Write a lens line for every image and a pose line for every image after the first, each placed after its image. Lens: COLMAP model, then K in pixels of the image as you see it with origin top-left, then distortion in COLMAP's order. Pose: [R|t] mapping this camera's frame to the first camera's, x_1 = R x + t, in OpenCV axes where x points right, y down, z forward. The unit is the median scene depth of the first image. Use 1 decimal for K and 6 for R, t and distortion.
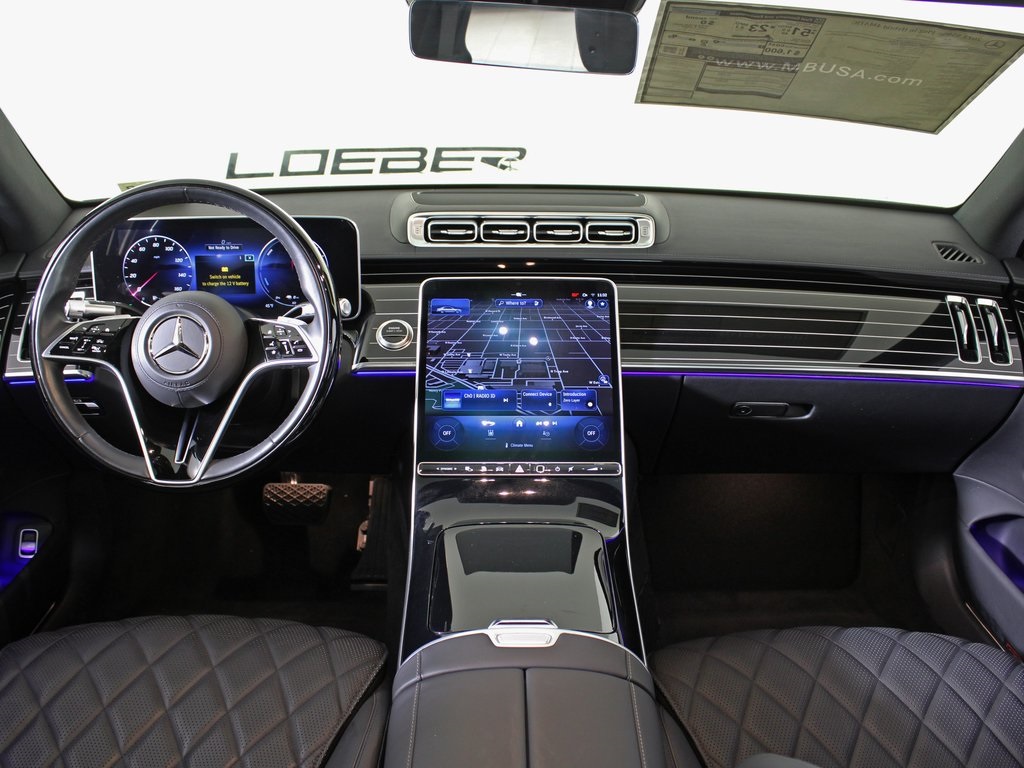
lens RADIAL K [[954.9, 0, 509.9], [0, 954.9, 382.4], [0, 0, 1]] dist [-0.110765, 0.000000]
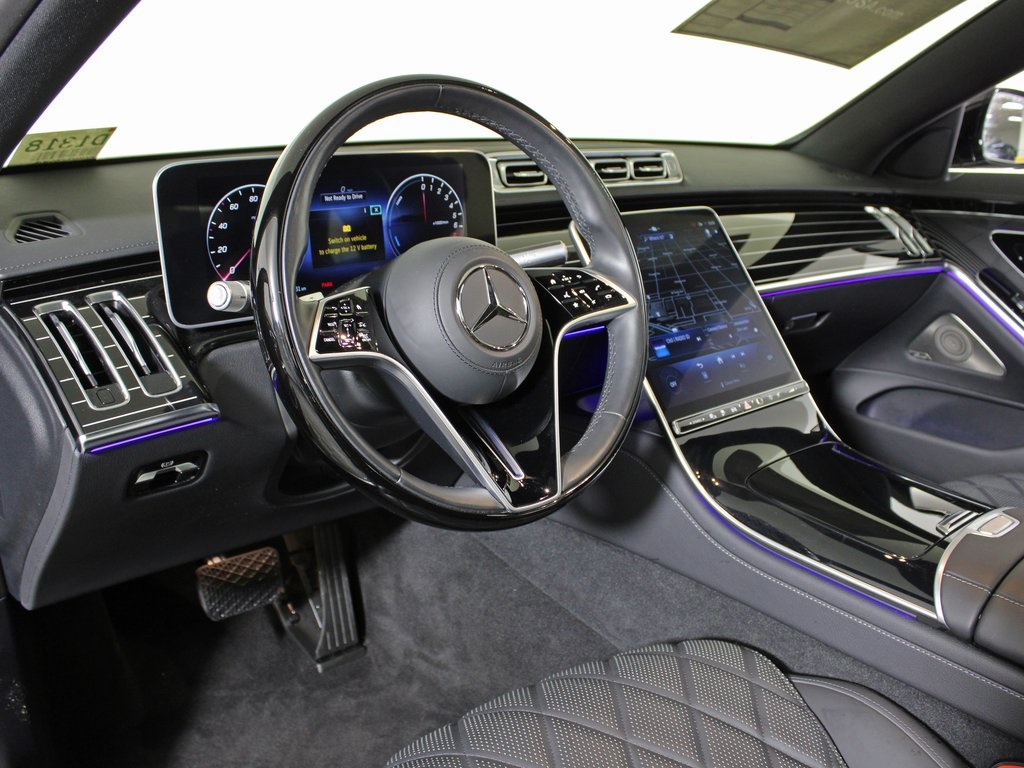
lens RADIAL K [[954.9, 0, 513.5], [0, 954.9, 389.3], [0, 0, 1]] dist [-0.110765, 0.000000]
pose [[0.761583, -0.183564, 0.621527, -0.700665], [0.205807, 0.977907, 0.036635, -0.003754], [-0.614520, 0.100014, 0.782536, 0.404843]]
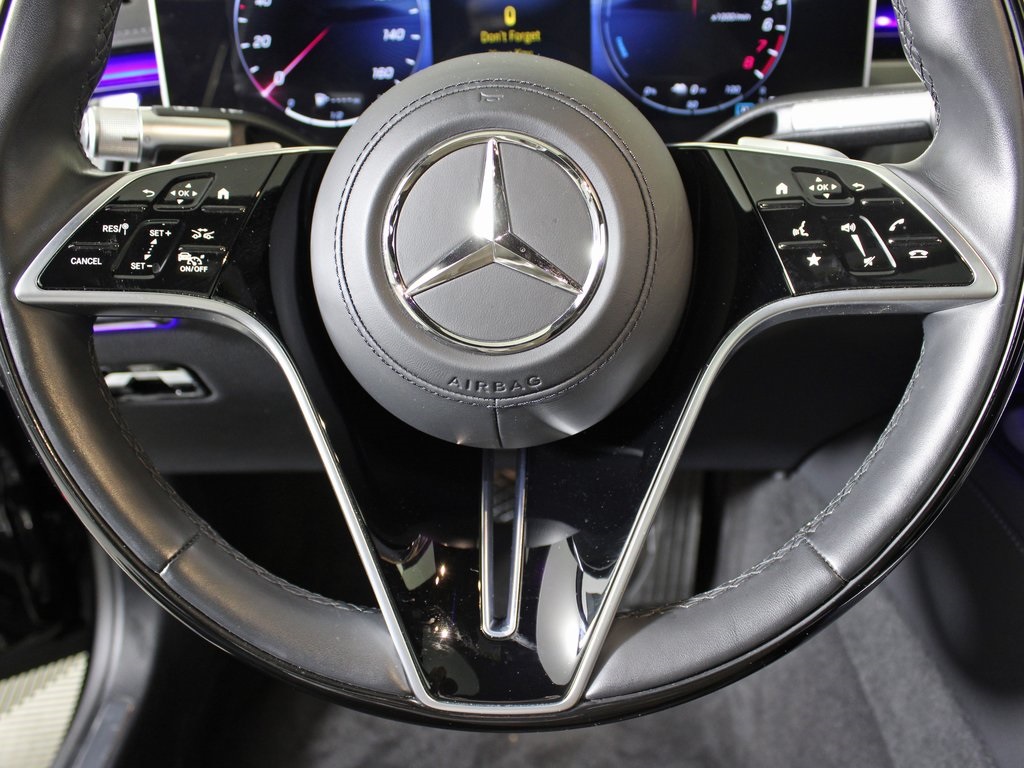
lens RADIAL K [[954.9, 0, 514.2], [0, 954.9, 390.8], [0, 0, 1]] dist [-0.110765, 0.000000]
pose [[0.998309, -0.014074, -0.056402, -0.295396], [0.023850, 0.983990, 0.176620, -0.041420], [0.053013, -0.177666, 0.982662, 0.640779]]
